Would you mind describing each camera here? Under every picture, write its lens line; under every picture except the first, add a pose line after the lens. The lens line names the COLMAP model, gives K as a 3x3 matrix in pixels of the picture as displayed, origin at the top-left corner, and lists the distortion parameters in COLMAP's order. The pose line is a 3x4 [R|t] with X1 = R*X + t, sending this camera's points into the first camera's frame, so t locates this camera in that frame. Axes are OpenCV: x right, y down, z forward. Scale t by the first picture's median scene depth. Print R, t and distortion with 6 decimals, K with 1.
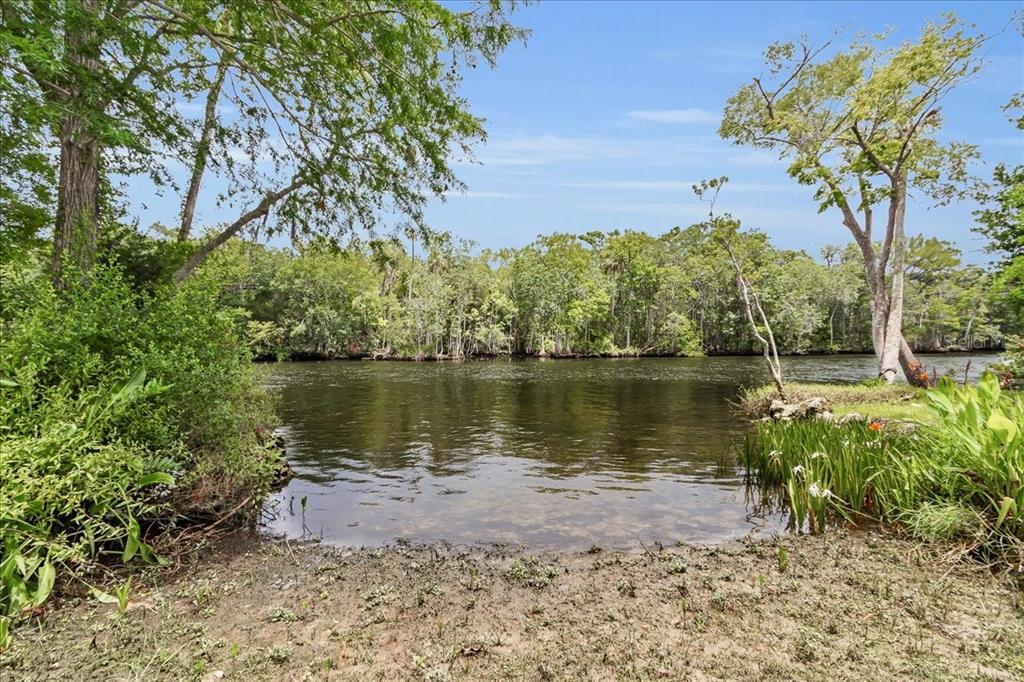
lens RADIAL K [[480.9, 0, 503.4], [0, 480.9, 345.8], [0, 0, 1]] dist [0.003114, -0.000190]
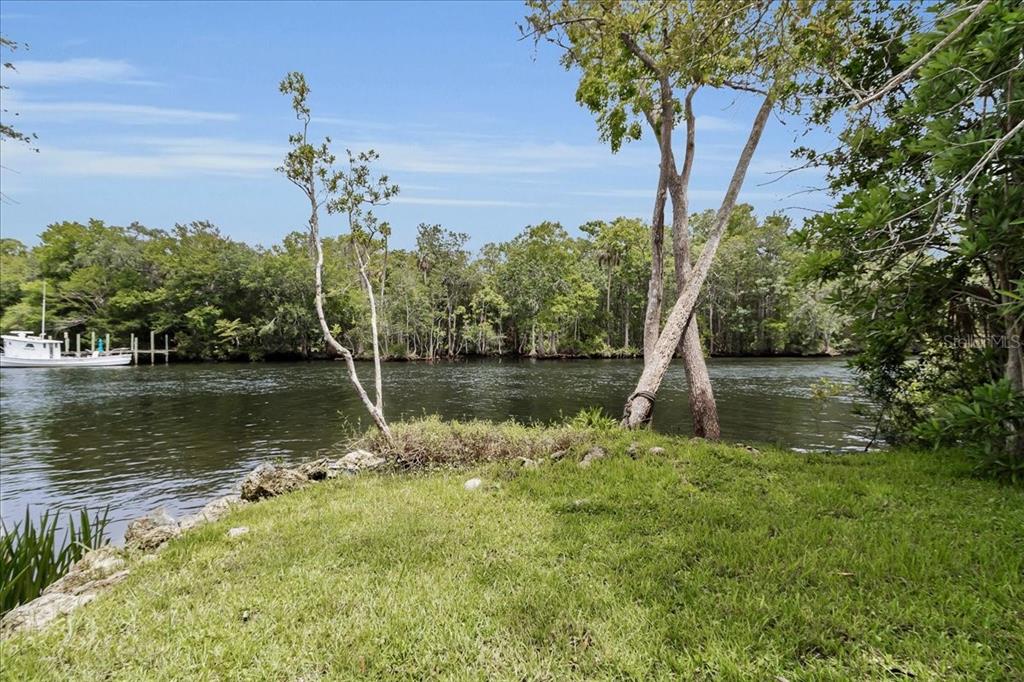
lens RADIAL K [[480.9, 0, 505.7], [0, 480.9, 334.6], [0, 0, 1]] dist [0.003114, -0.000190]
pose [[0.992972, -0.002090, -0.118331, 0.148940], [-0.000289, 0.999798, -0.020078, -0.002266], [0.118349, 0.019971, 0.992771, 0.084225]]
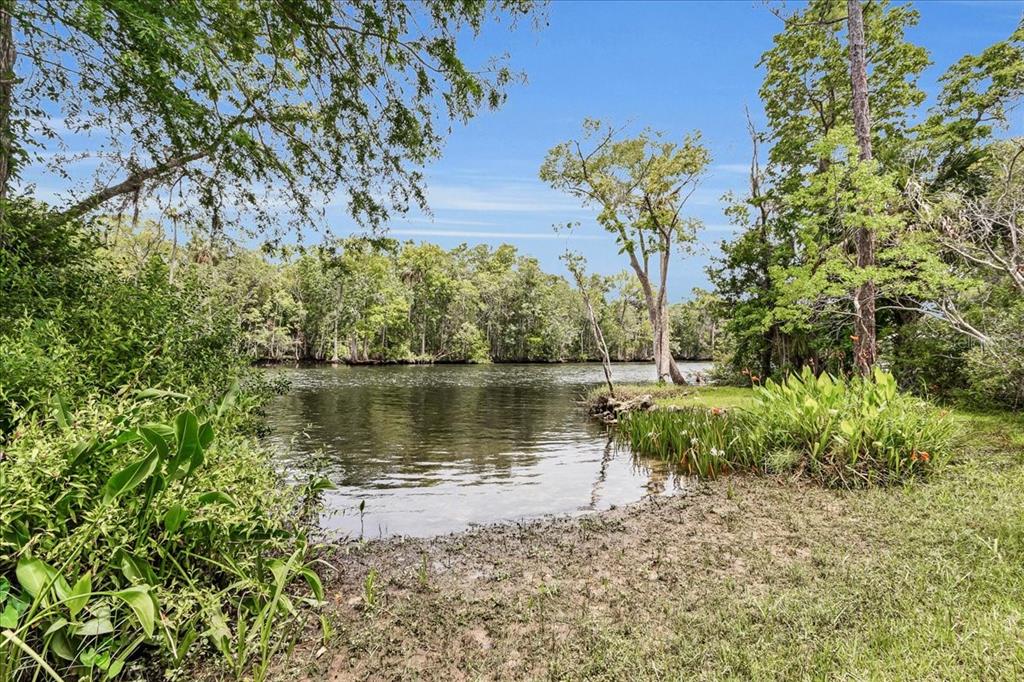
lens RADIAL K [[480.9, 0, 511.0], [0, 480.9, 346.9], [0, 0, 1]] dist [0.003114, -0.000190]
pose [[0.884791, 0.019742, 0.465569, -0.058489], [-0.014927, 0.999790, -0.014026, -0.000737], [-0.465749, 0.005460, 0.884900, -0.006478]]
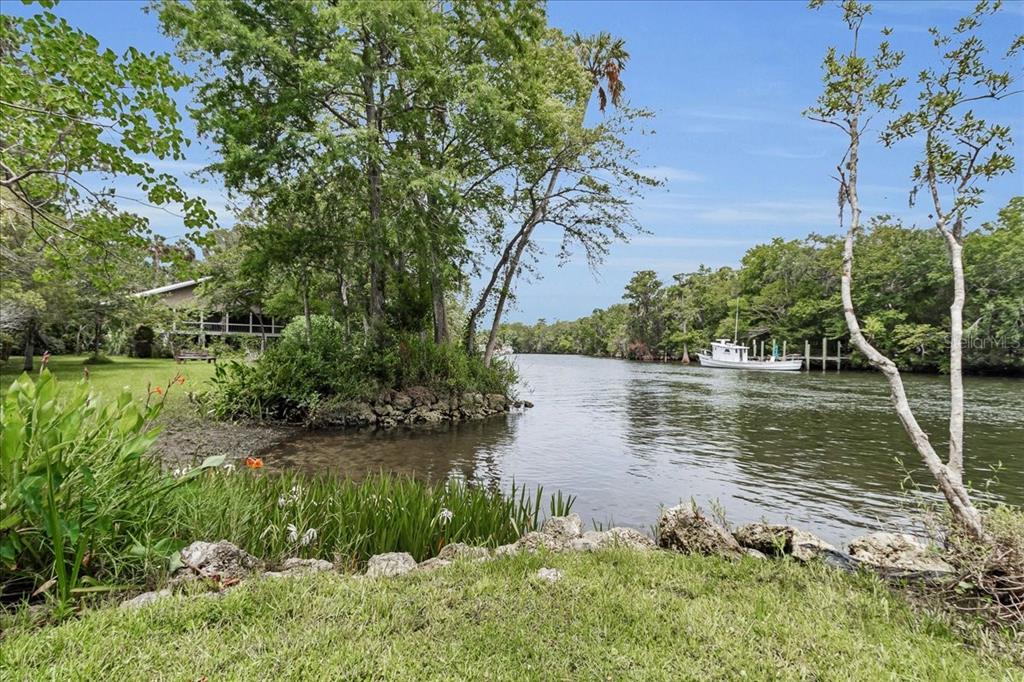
lens RADIAL K [[480.9, 0, 508.6], [0, 480.9, 340.6], [0, 0, 1]] dist [0.003114, -0.000190]
pose [[0.177776, -0.009081, -0.984029, 0.160747], [-0.015465, 0.999808, -0.012020, -0.001687], [0.983949, 0.017355, 0.177602, 0.155164]]
